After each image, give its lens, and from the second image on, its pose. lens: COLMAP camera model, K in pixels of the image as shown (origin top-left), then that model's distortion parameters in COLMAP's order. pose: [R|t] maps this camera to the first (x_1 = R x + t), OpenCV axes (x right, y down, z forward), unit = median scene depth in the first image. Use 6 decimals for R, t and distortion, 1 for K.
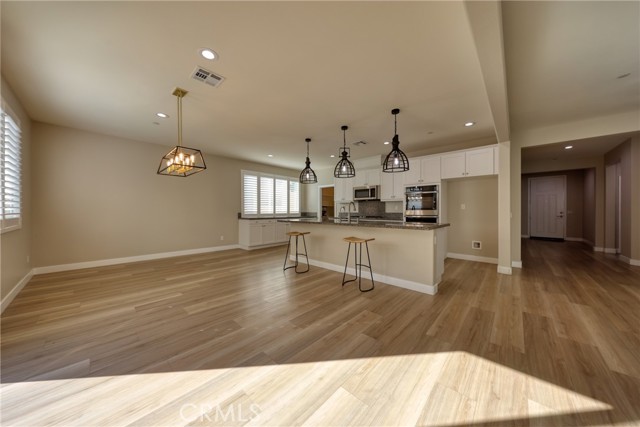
lens RADIAL K [[211.9, 0, 318.6], [0, 211.9, 210.0], [0, 0, 1]] dist [0.002493, -0.000184]
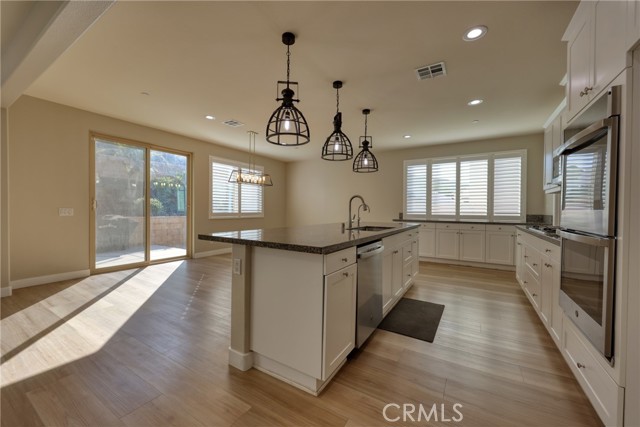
lens RADIAL K [[248.5, 0, 319.4], [0, 248.5, 213.1], [0, 0, 1]] dist [0.001373, 0.000060]
pose [[0.188285, 0.016050, -0.981983, 0.826463], [-0.004646, 0.999870, 0.015451, 0.000540], [0.982103, 0.001653, 0.188335, 0.757606]]
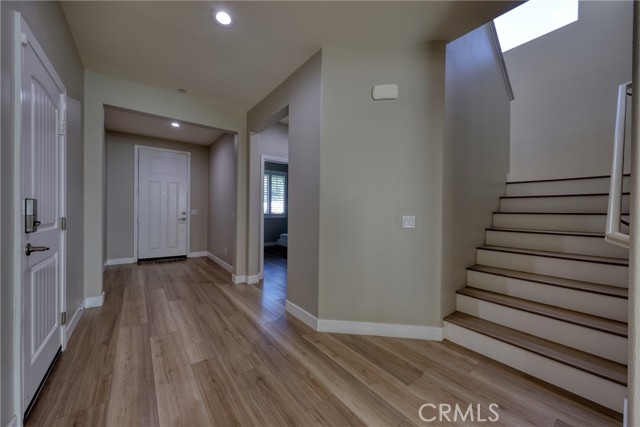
lens RADIAL K [[234.7, 0, 319.2], [0, 234.7, 216.5], [0, 0, 1]] dist [-0.001308, -0.000083]
pose [[0.158097, -0.017552, 0.987268, 1.033672], [-0.019797, 0.999585, 0.020941, 0.002288], [-0.987225, -0.022856, 0.157684, 0.977485]]
